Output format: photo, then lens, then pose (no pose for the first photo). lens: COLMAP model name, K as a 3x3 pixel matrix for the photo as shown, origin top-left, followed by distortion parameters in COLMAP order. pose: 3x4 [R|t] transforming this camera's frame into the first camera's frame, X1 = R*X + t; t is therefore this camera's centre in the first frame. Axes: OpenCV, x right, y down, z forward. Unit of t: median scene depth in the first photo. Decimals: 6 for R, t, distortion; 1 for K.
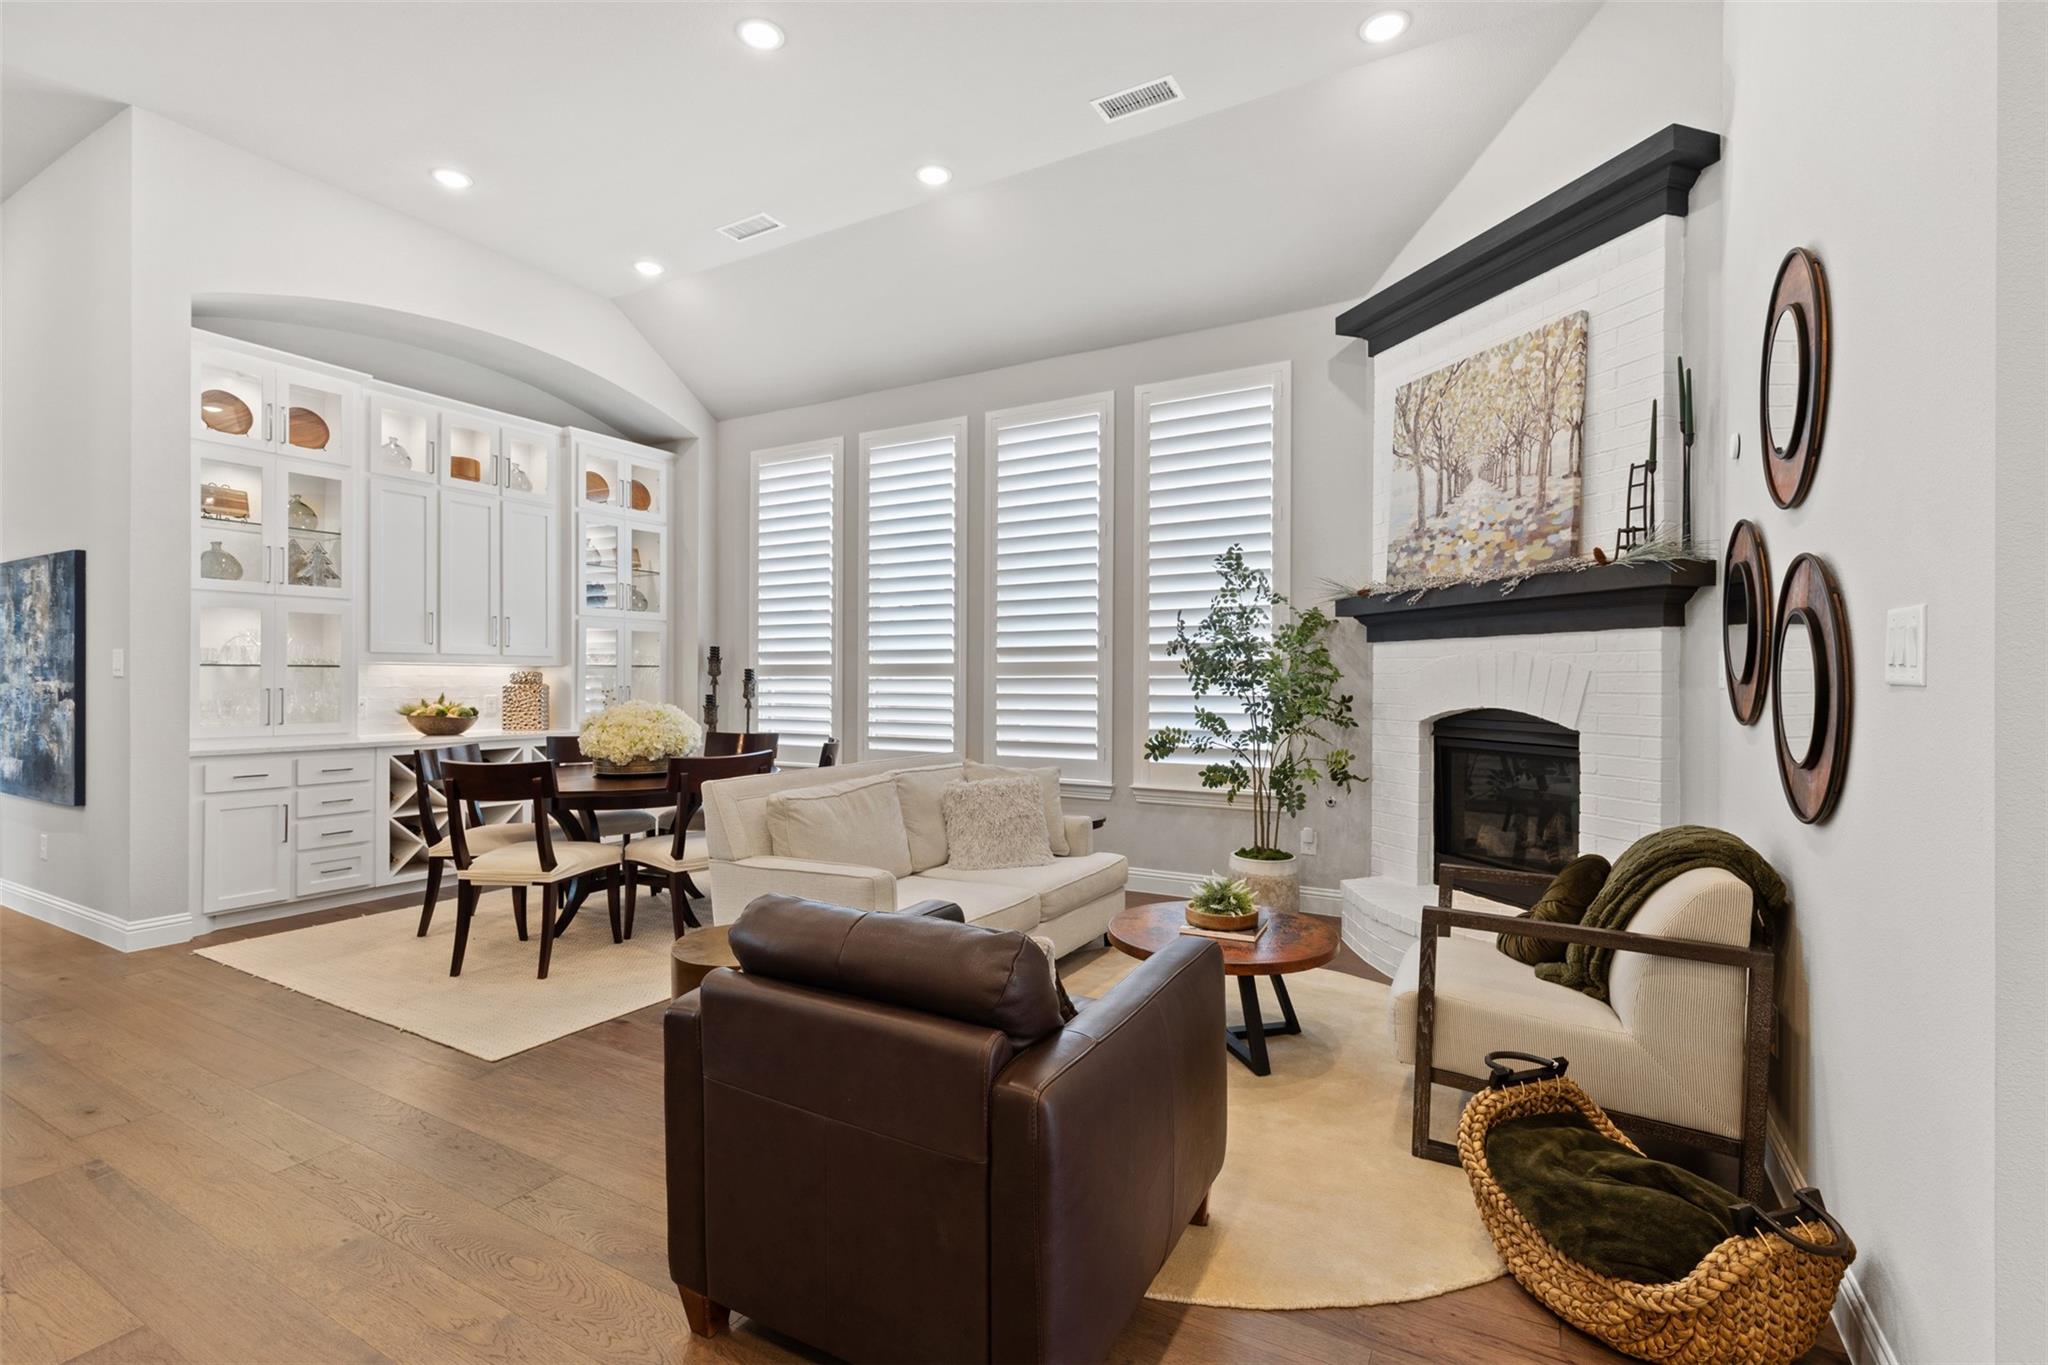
lens RADIAL K [[919.3, 0, 1021.2], [0, 919.3, 678.9], [0, 0, 1]] dist [0.002515, 0.000387]
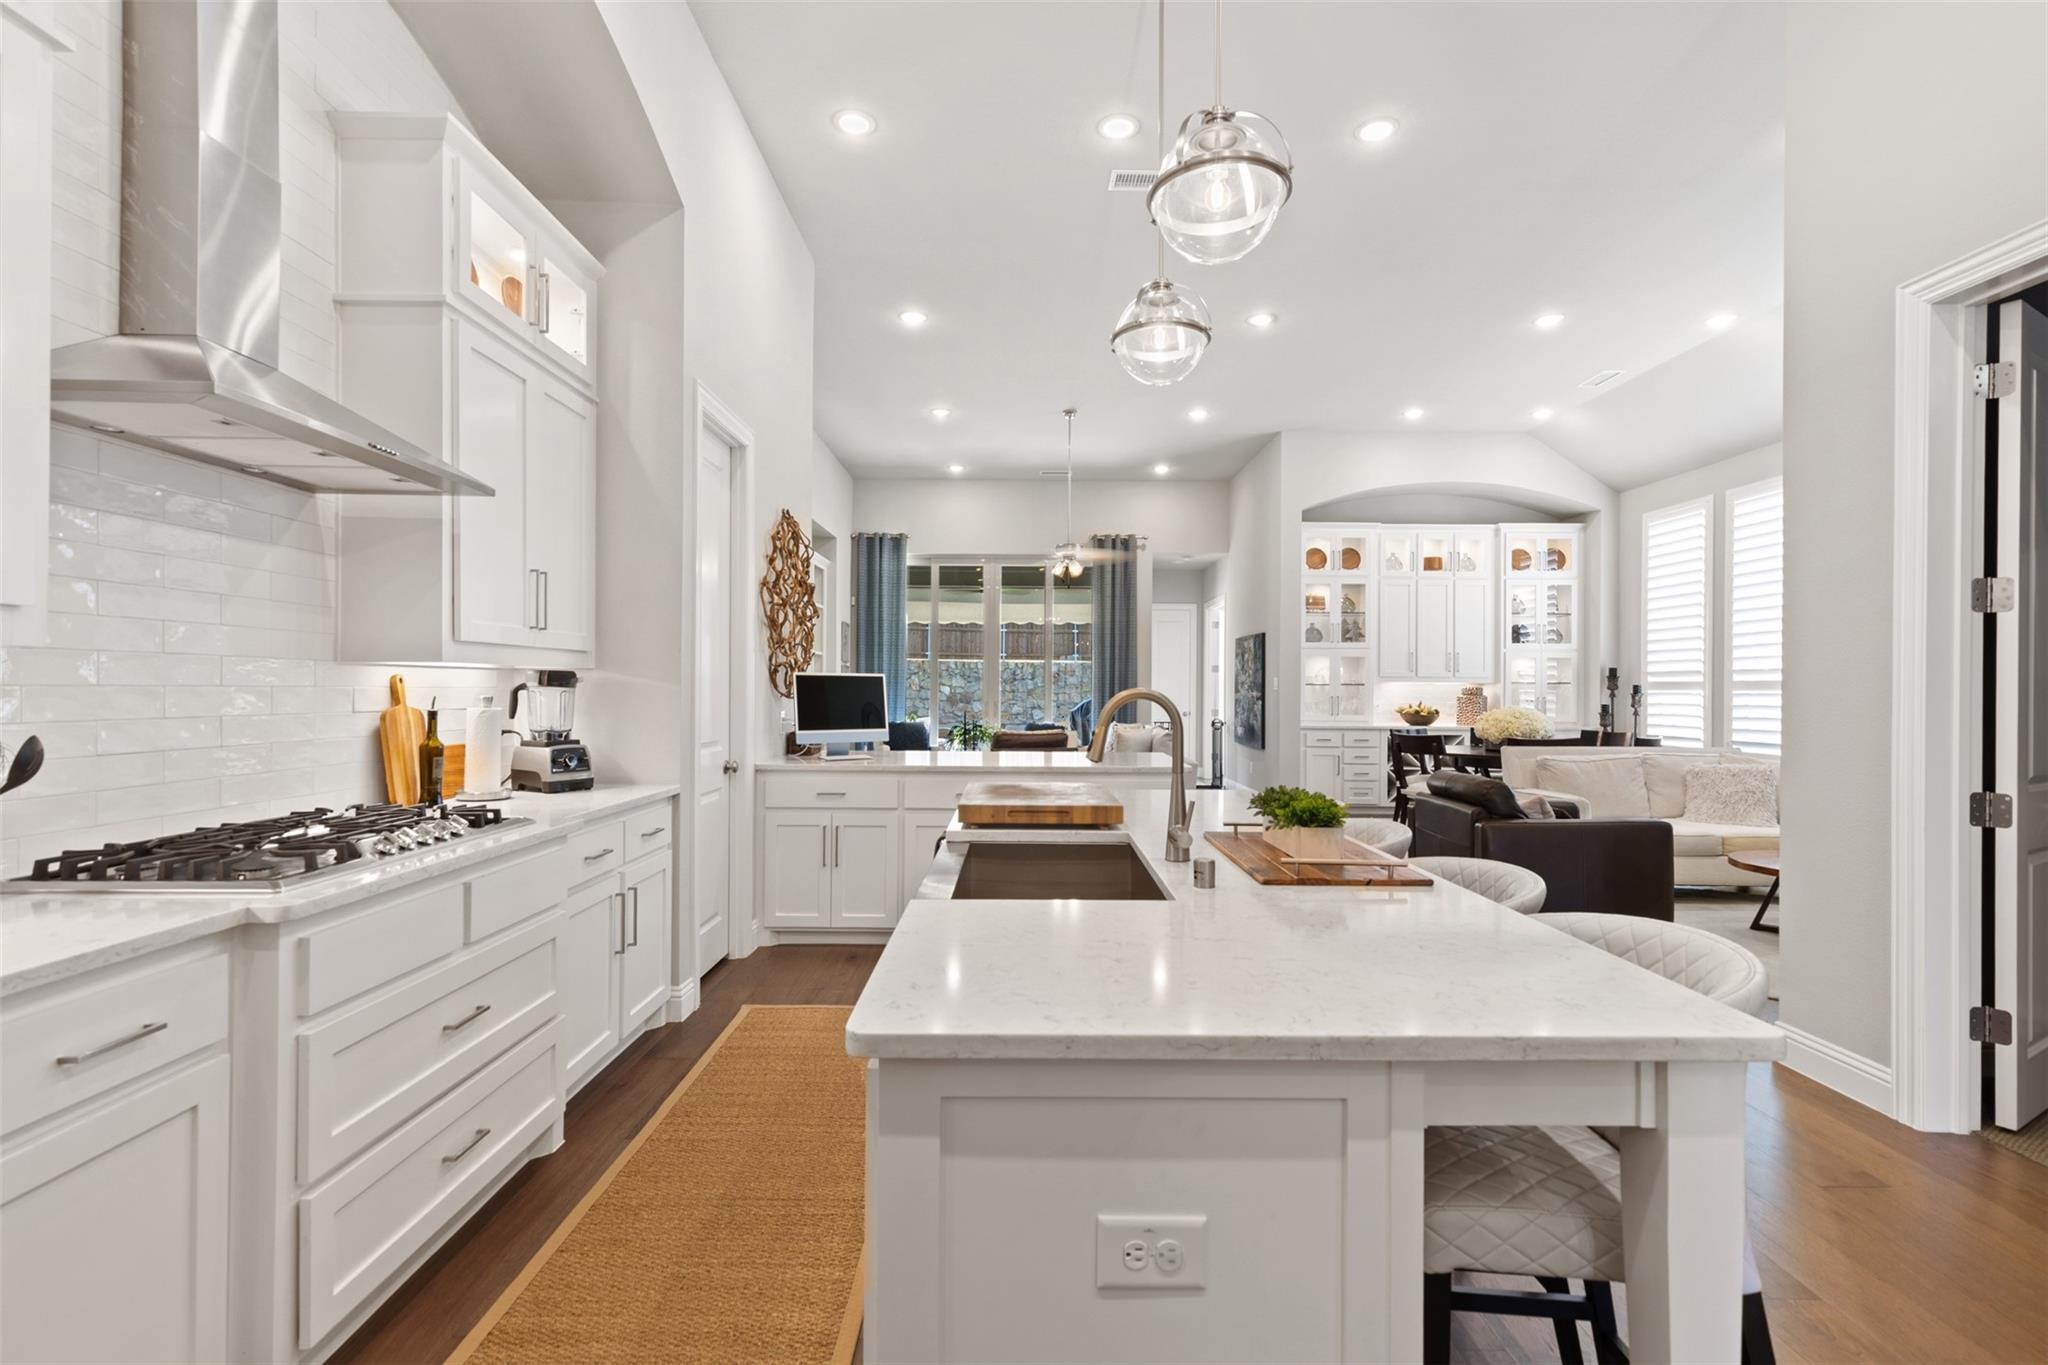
lens RADIAL K [[925.9, 0, 1024.0], [0, 925.9, 688.3], [0, 0, 1]] dist [0.000386, -0.000113]
pose [[0.500677, 0.000471, -0.865634, 0.570850], [-0.003943, 0.999991, -0.001736, -0.000602], [0.865625, 0.004283, 0.500674, -0.565561]]
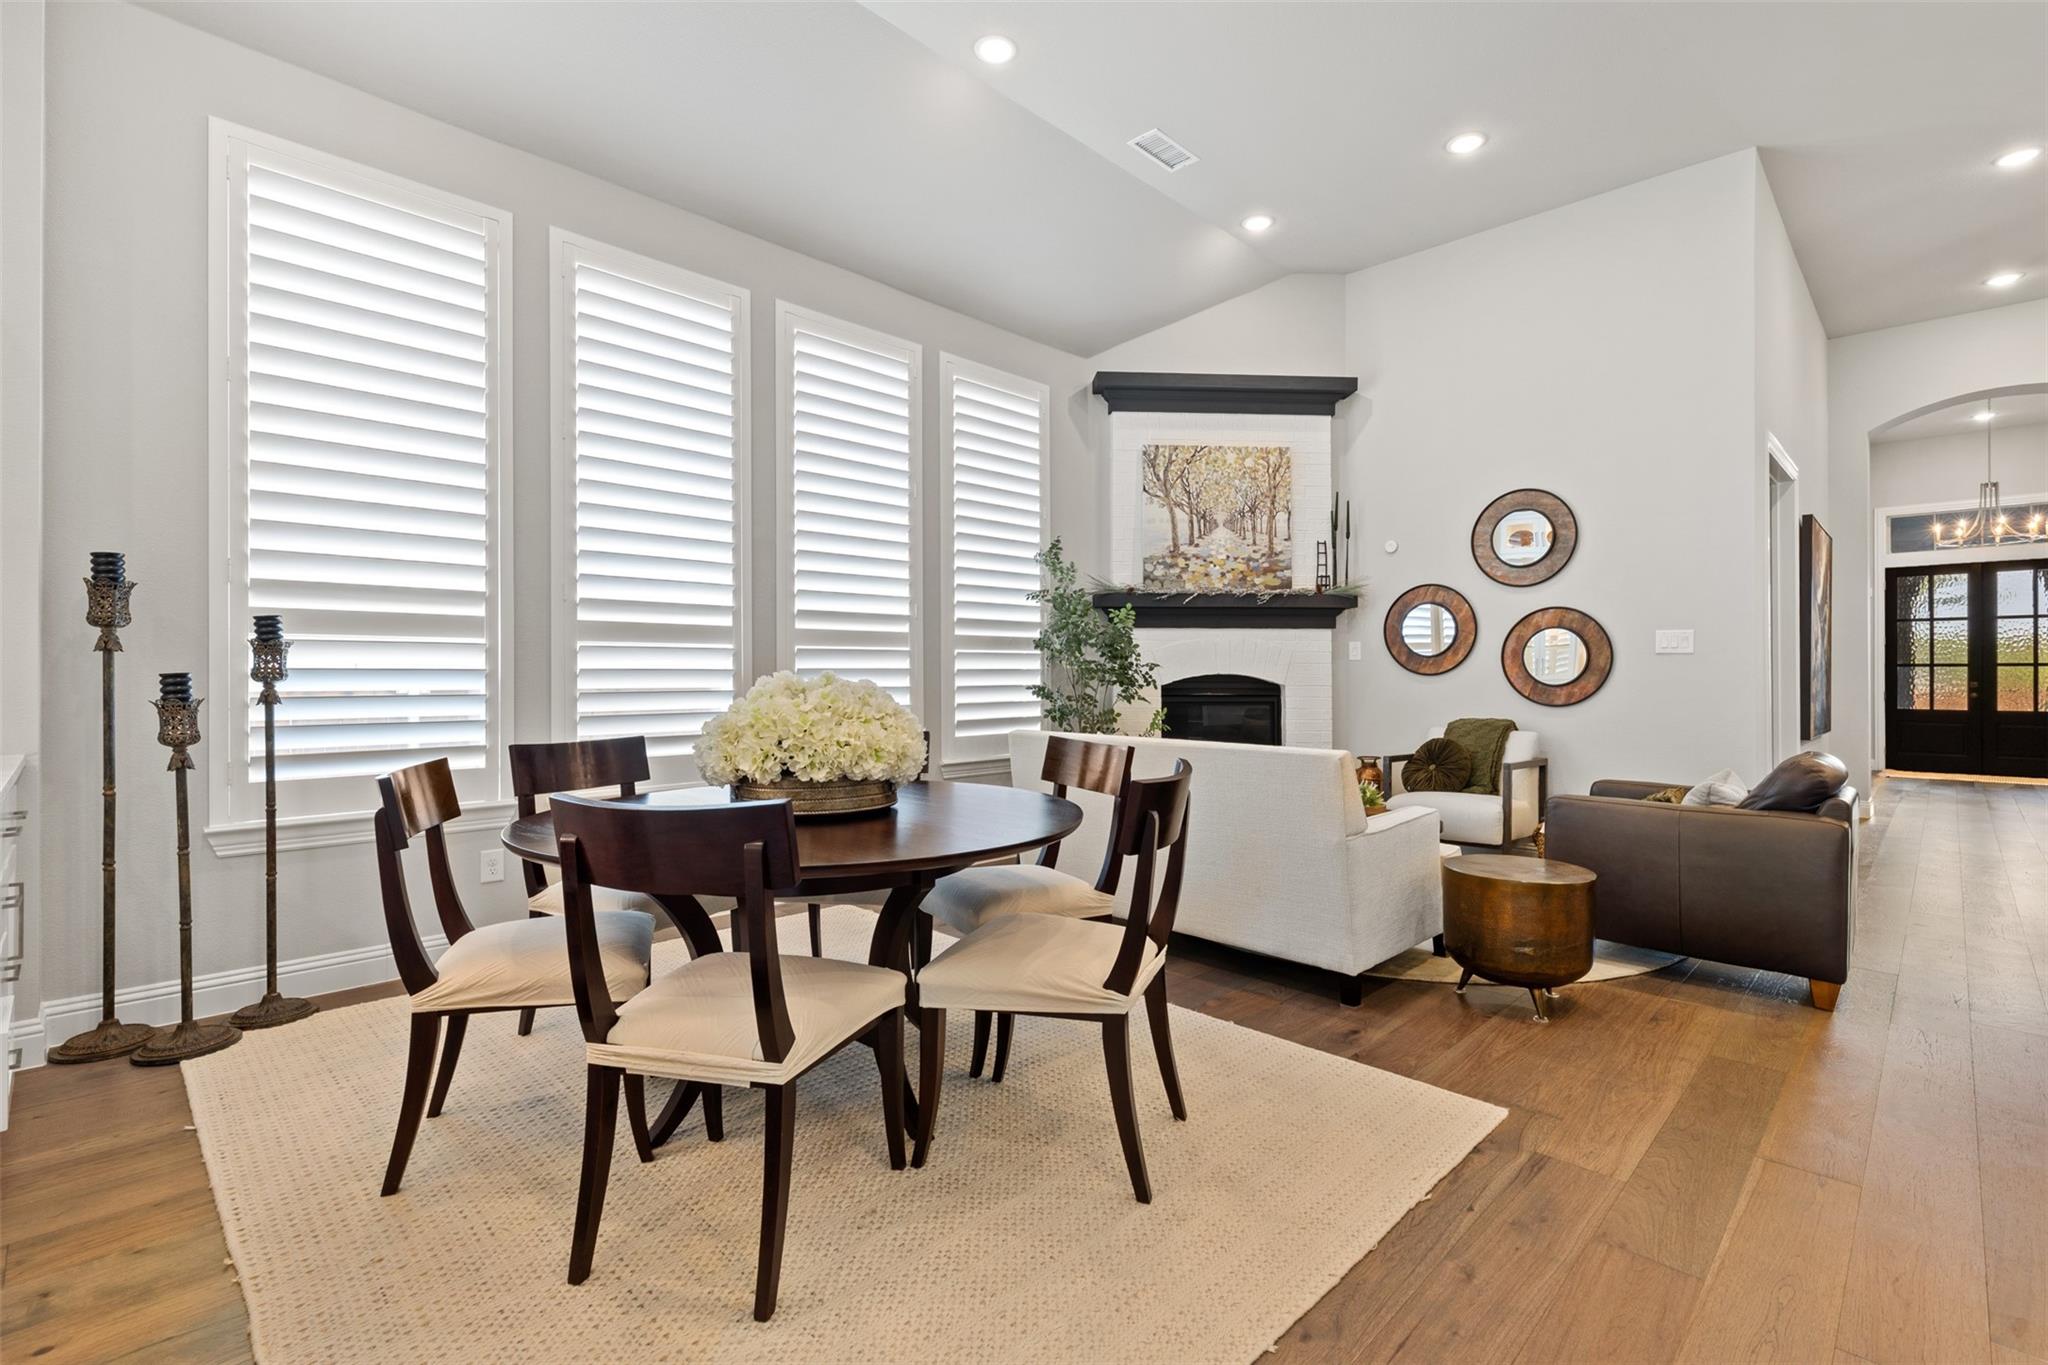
lens RADIAL K [[930.7, 0, 1023.5], [0, 930.7, 672.4], [0, 0, 1]] dist [0.000402, -0.000106]
pose [[0.257565, -0.000457, 0.966261, -0.915304], [-0.000756, 0.999999, 0.000674, 0.022946], [-0.966261, -0.000905, 0.257565, 0.754900]]
